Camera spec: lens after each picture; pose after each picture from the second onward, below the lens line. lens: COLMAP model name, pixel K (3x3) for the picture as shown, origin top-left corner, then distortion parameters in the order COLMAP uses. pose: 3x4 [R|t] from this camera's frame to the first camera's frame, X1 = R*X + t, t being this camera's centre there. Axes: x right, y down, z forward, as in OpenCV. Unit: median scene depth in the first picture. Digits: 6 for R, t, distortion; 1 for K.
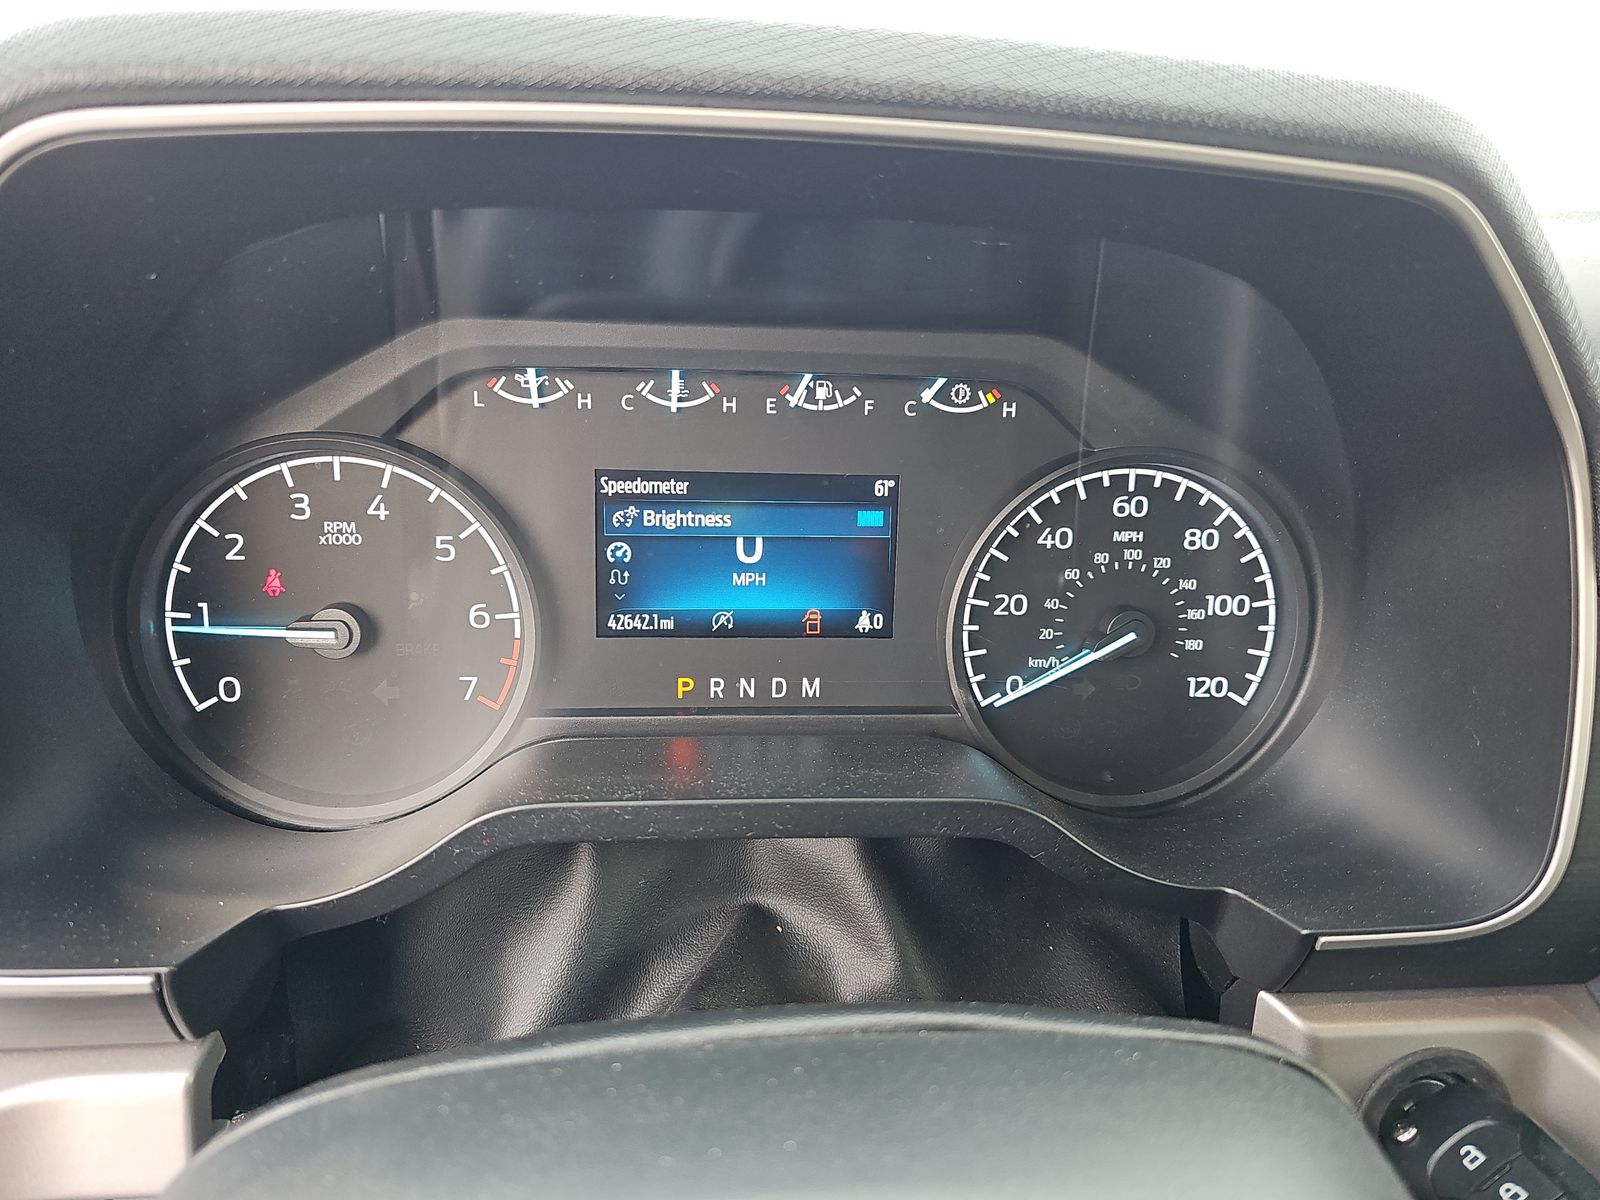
lens RADIAL K [[1069.0, 0, 800.0], [0, 1069.0, 600.0], [0, 0, 1]] dist [0.041777, -0.001634]
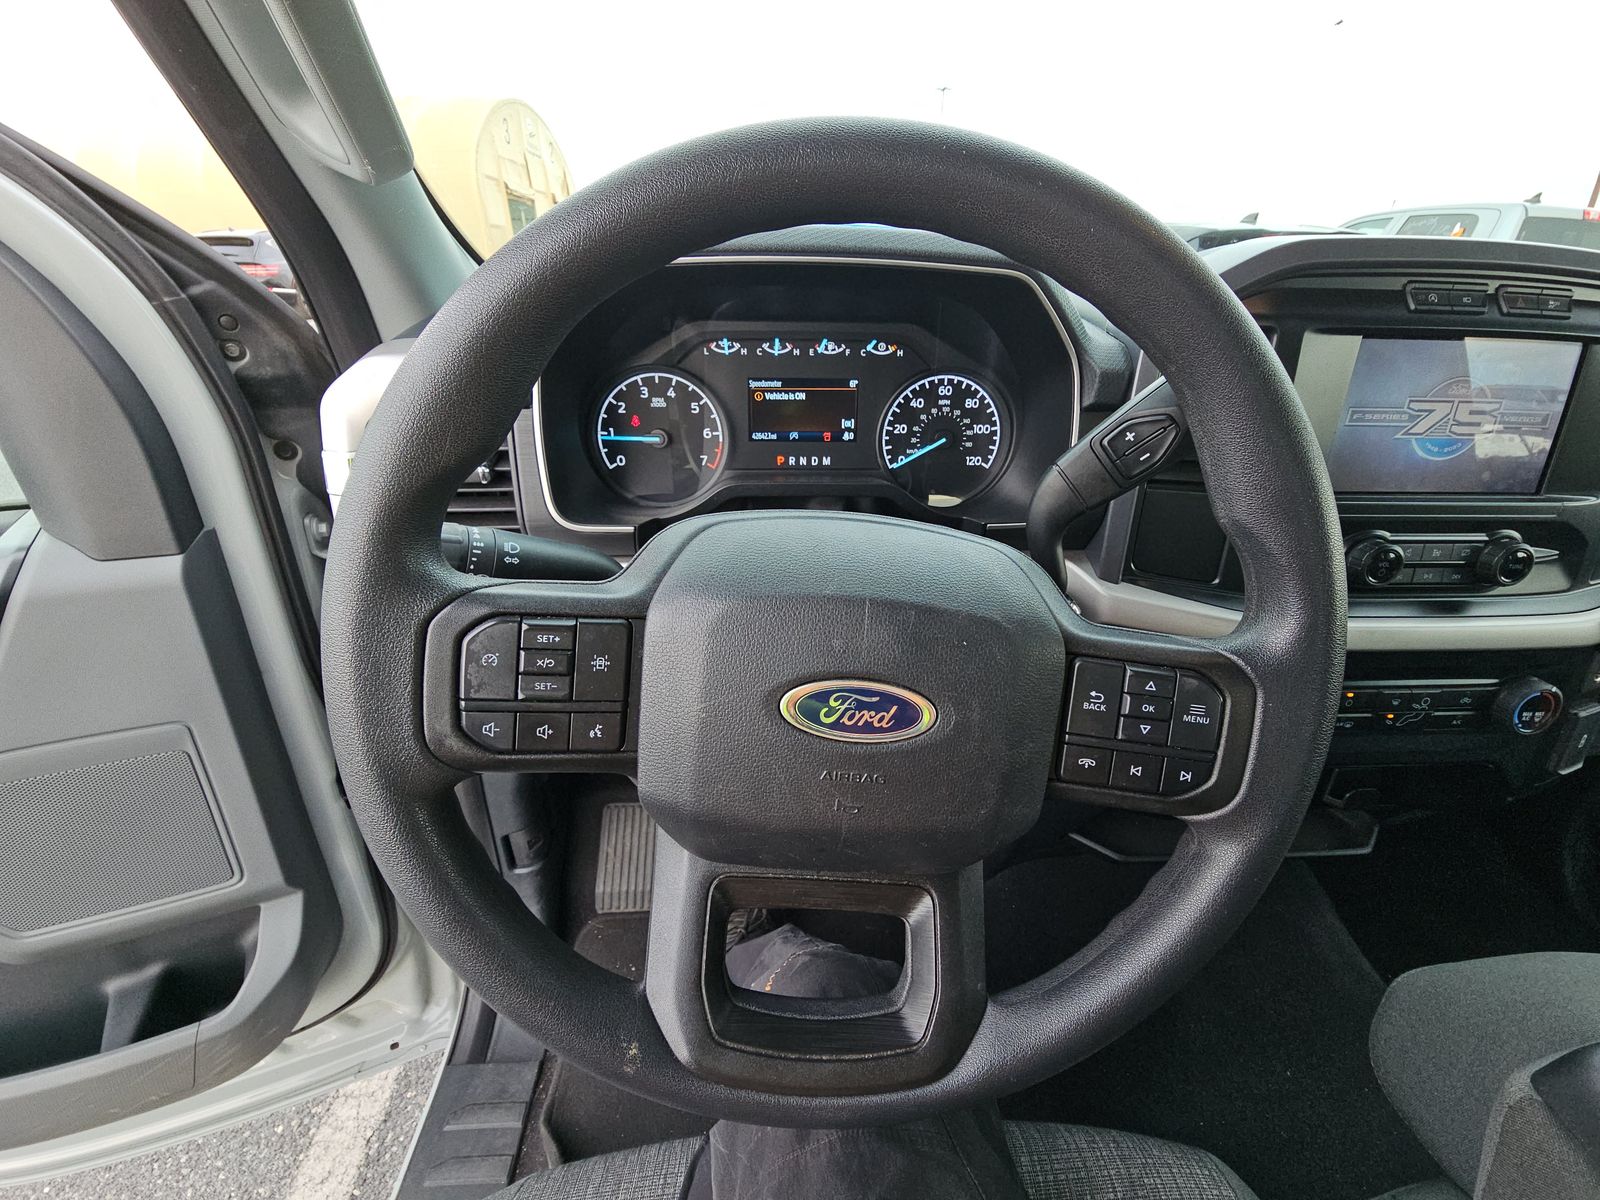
lens RADIAL K [[644.1, 0, 804.9], [0, 644.1, 598.2], [0, 0, 1]] dist [0.015547, -0.011037]
pose [[0.999657, -0.002271, -0.026087, -0.003116], [0.006336, 0.987607, 0.156817, 0.171609], [0.025407, -0.156928, 0.987283, -0.690105]]
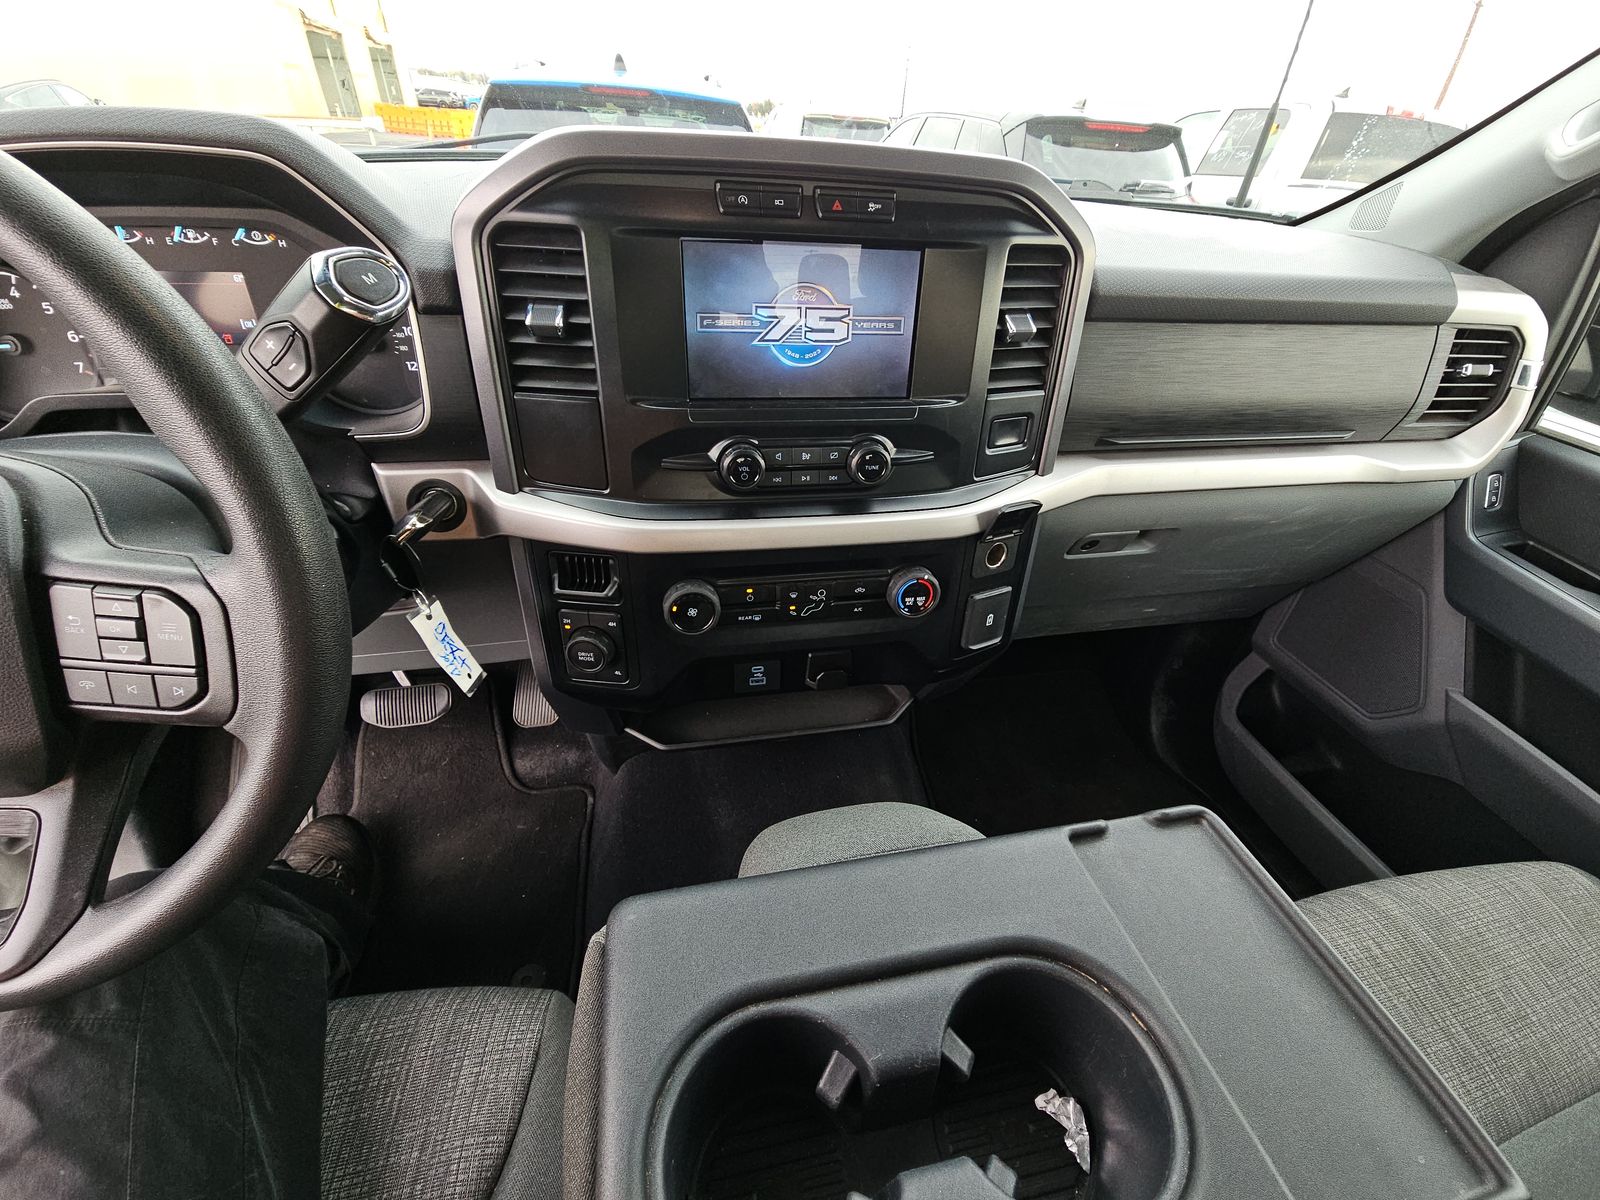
lens RADIAL K [[644.1, 0, 804.9], [0, 644.1, 598.2], [0, 0, 1]] dist [0.015547, -0.011037]
pose [[0.991776, -0.052921, 0.116528, 1.137892], [0.015684, 0.953897, 0.299723, 0.167854], [-0.127018, -0.295431, 0.946883, -0.775271]]
